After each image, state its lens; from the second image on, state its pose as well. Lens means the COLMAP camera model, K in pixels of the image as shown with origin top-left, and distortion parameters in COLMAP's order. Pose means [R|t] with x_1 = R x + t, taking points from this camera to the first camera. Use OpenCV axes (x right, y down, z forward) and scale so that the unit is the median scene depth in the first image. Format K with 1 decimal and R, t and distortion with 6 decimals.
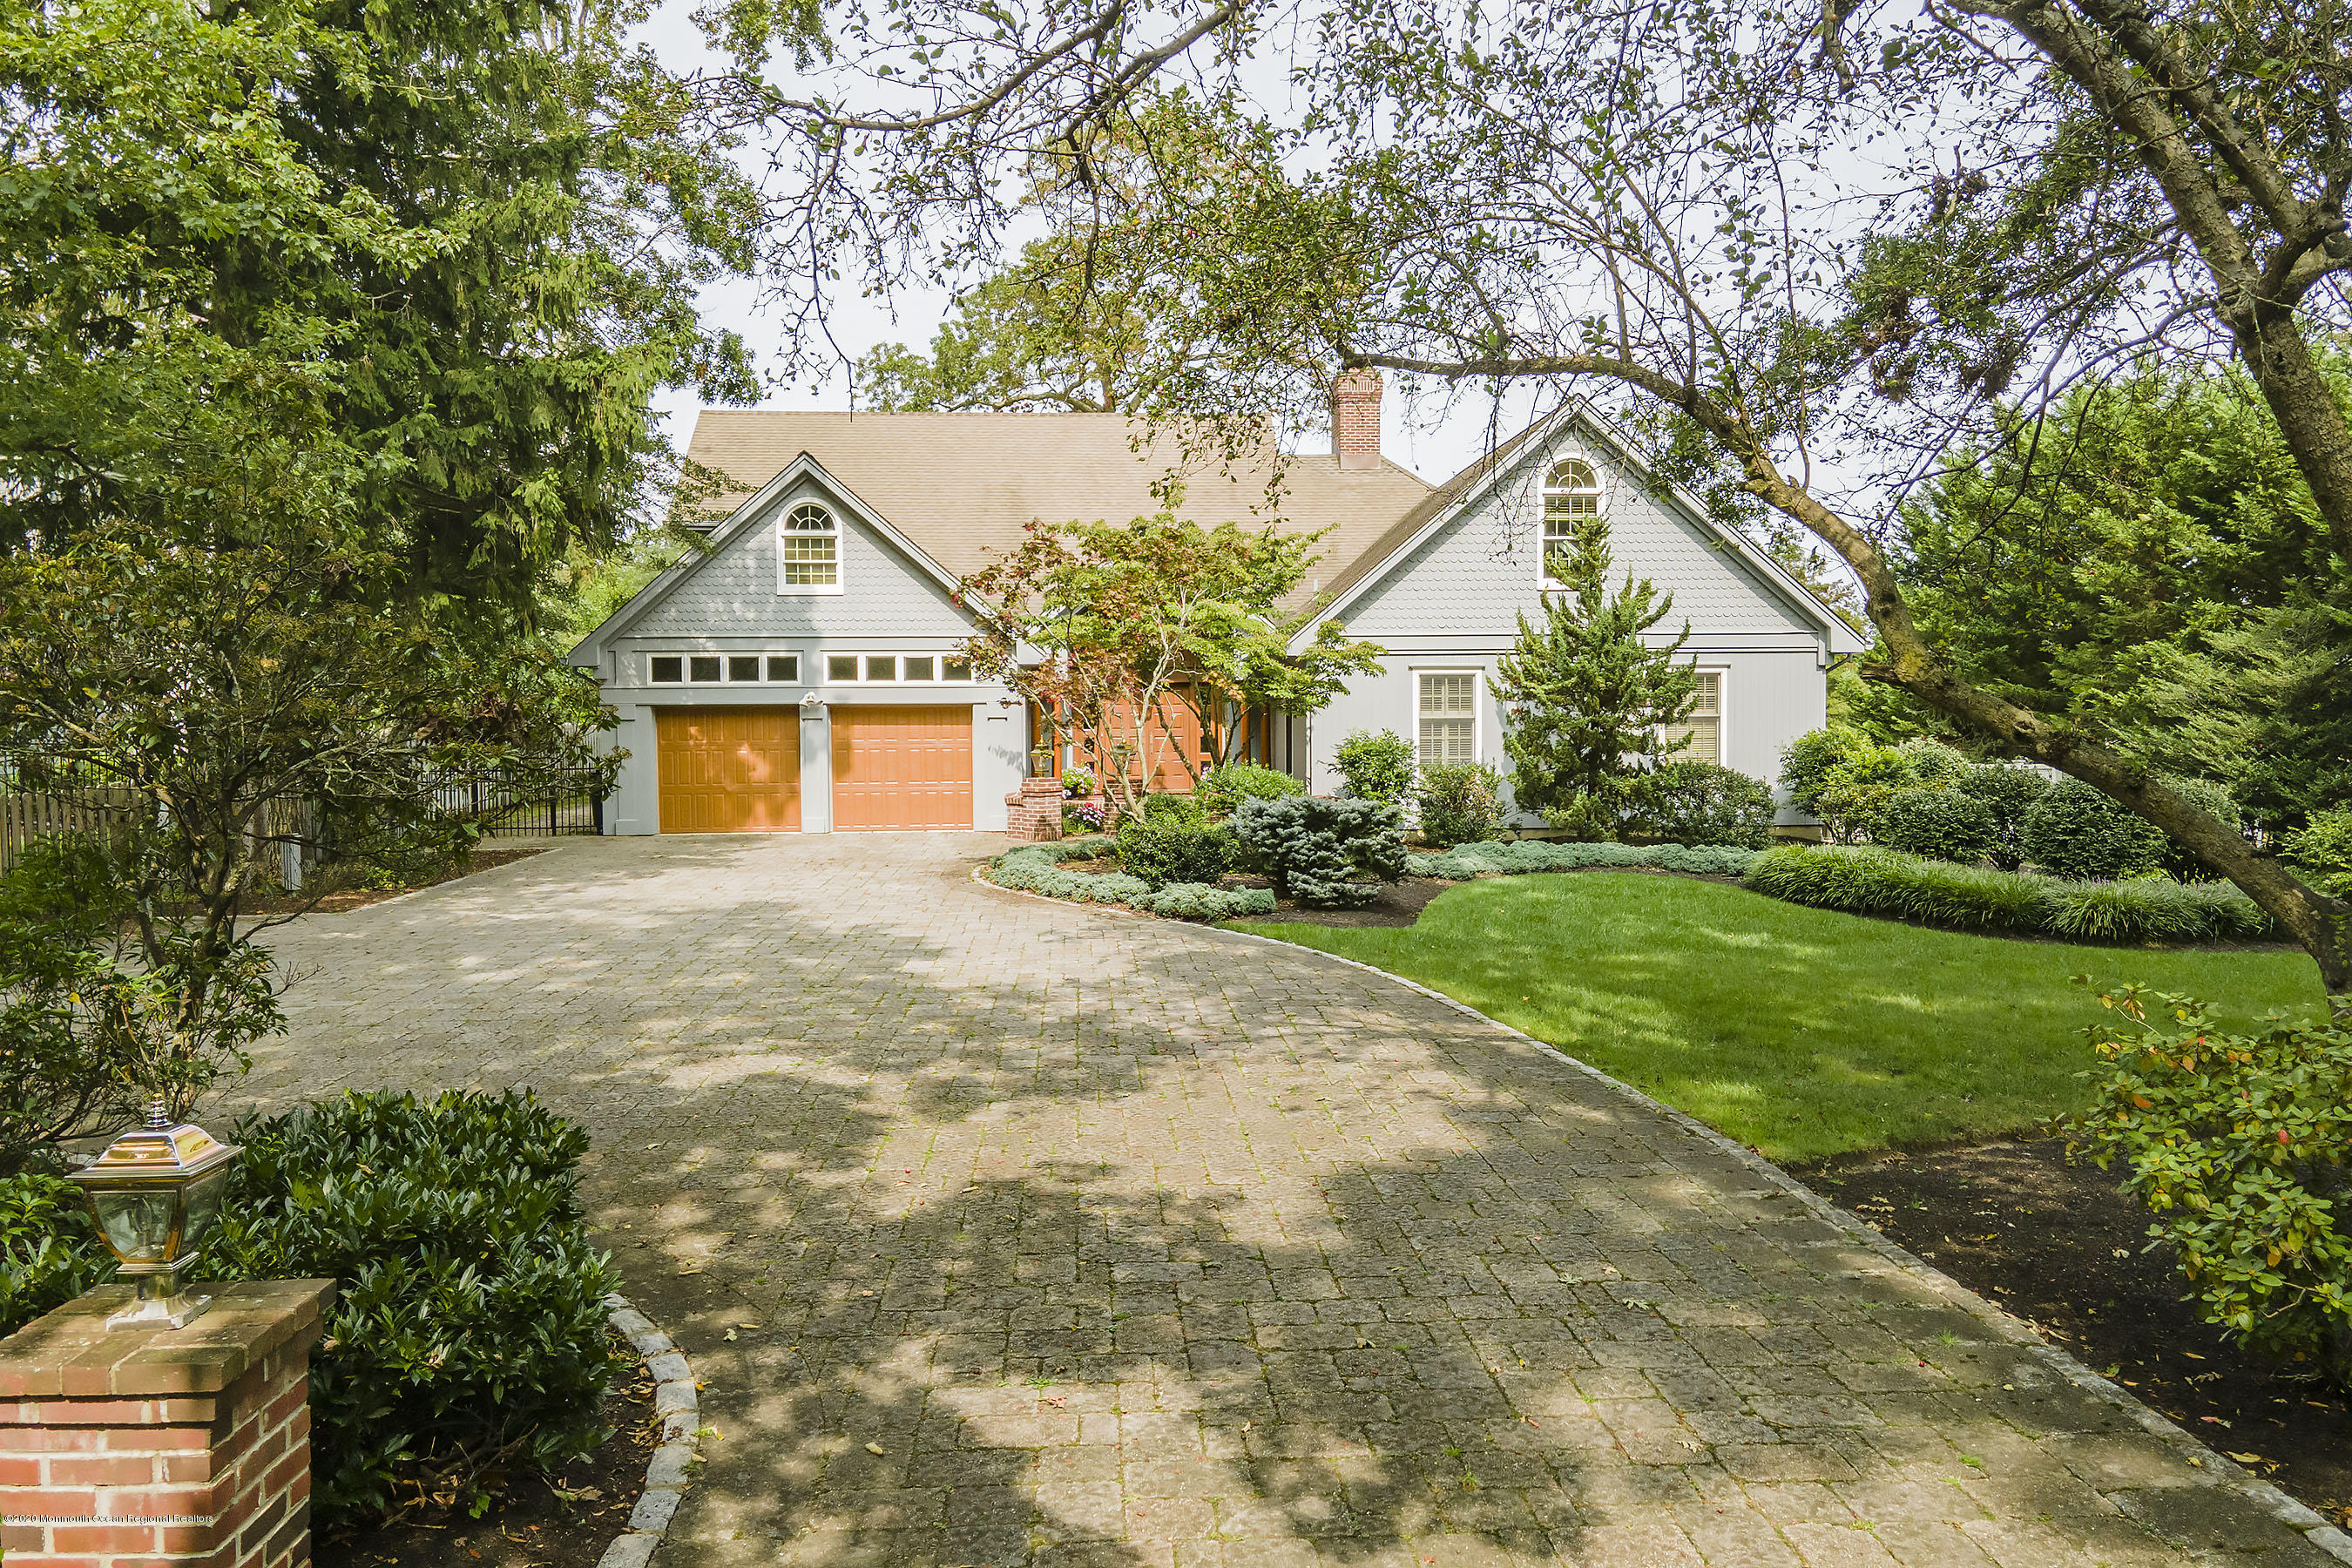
lens RADIAL K [[1599.0, 0, 1176.0], [0, 1599.0, 784.0], [0, 0, 1]] dist [0.000822, -0.001578]
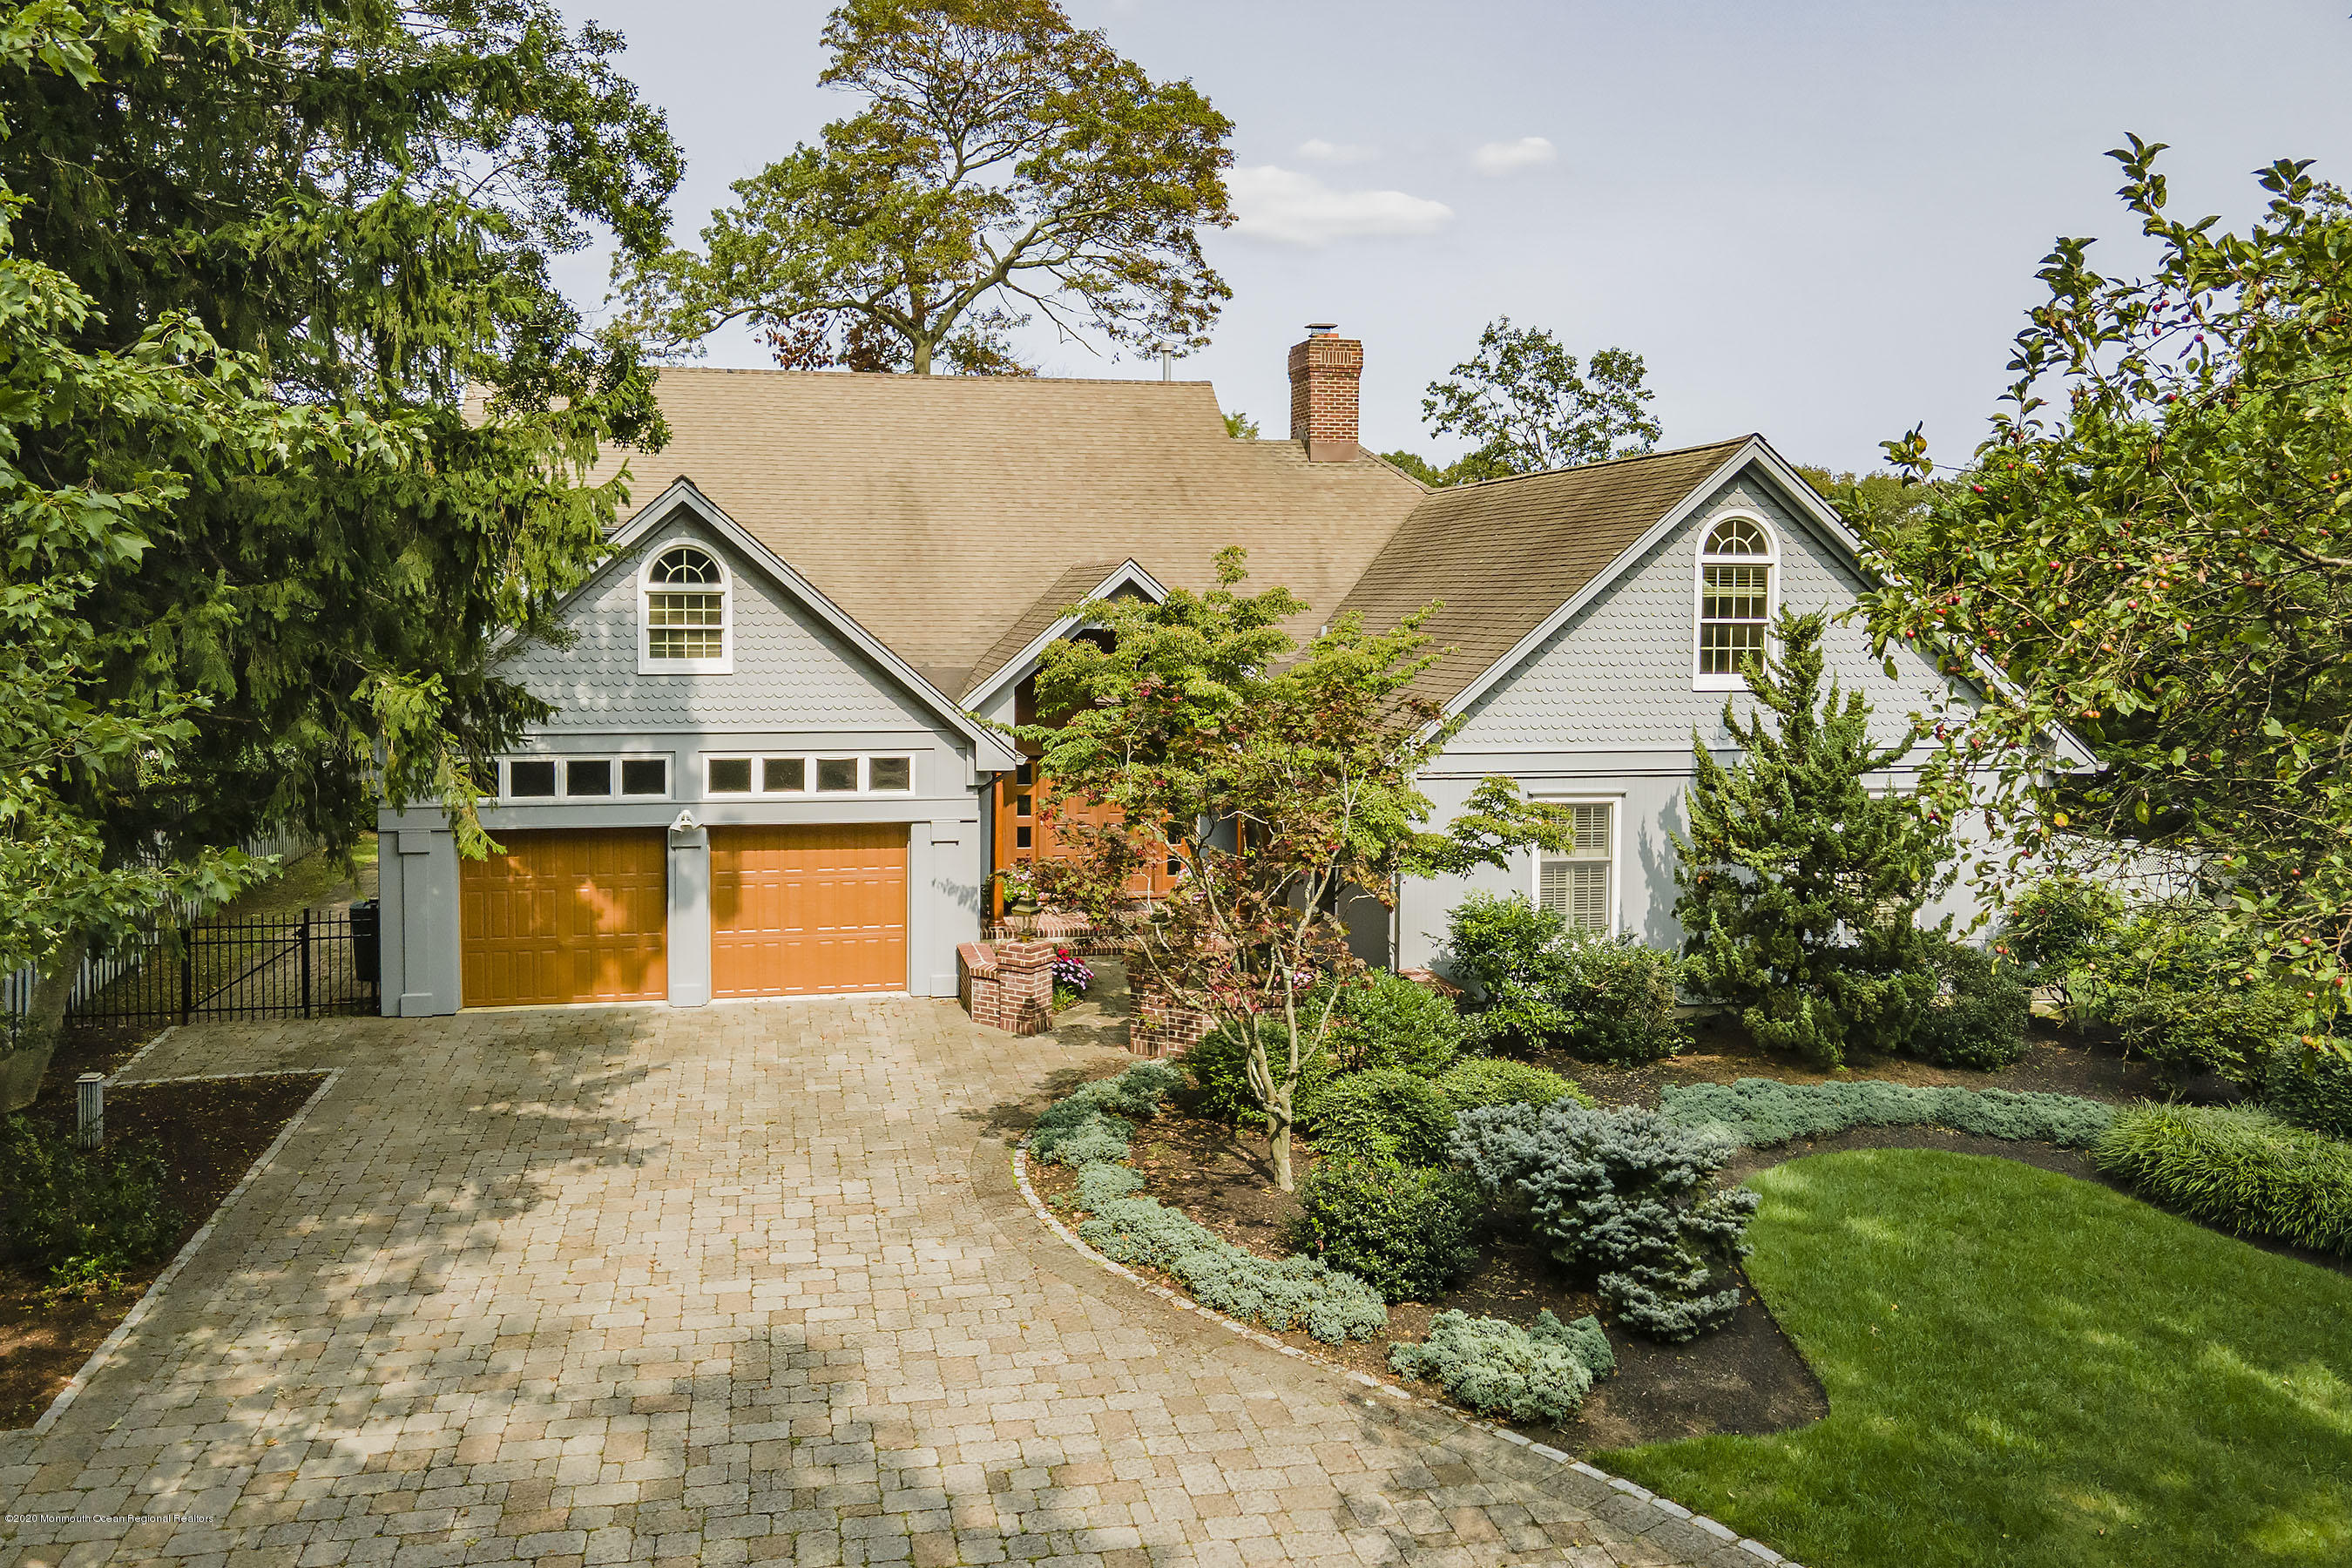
lens RADIAL K [[1806.8, 0, 1181.1], [0, 1806.8, 751.0], [0, 0, 1]] dist [0.001421, -0.000182]
pose [[0.992373, 0.003753, 0.123212, -0.108652], [-0.005032, 0.999937, 0.010076, -0.093236], [-0.123166, -0.010619, 0.992329, 0.173534]]
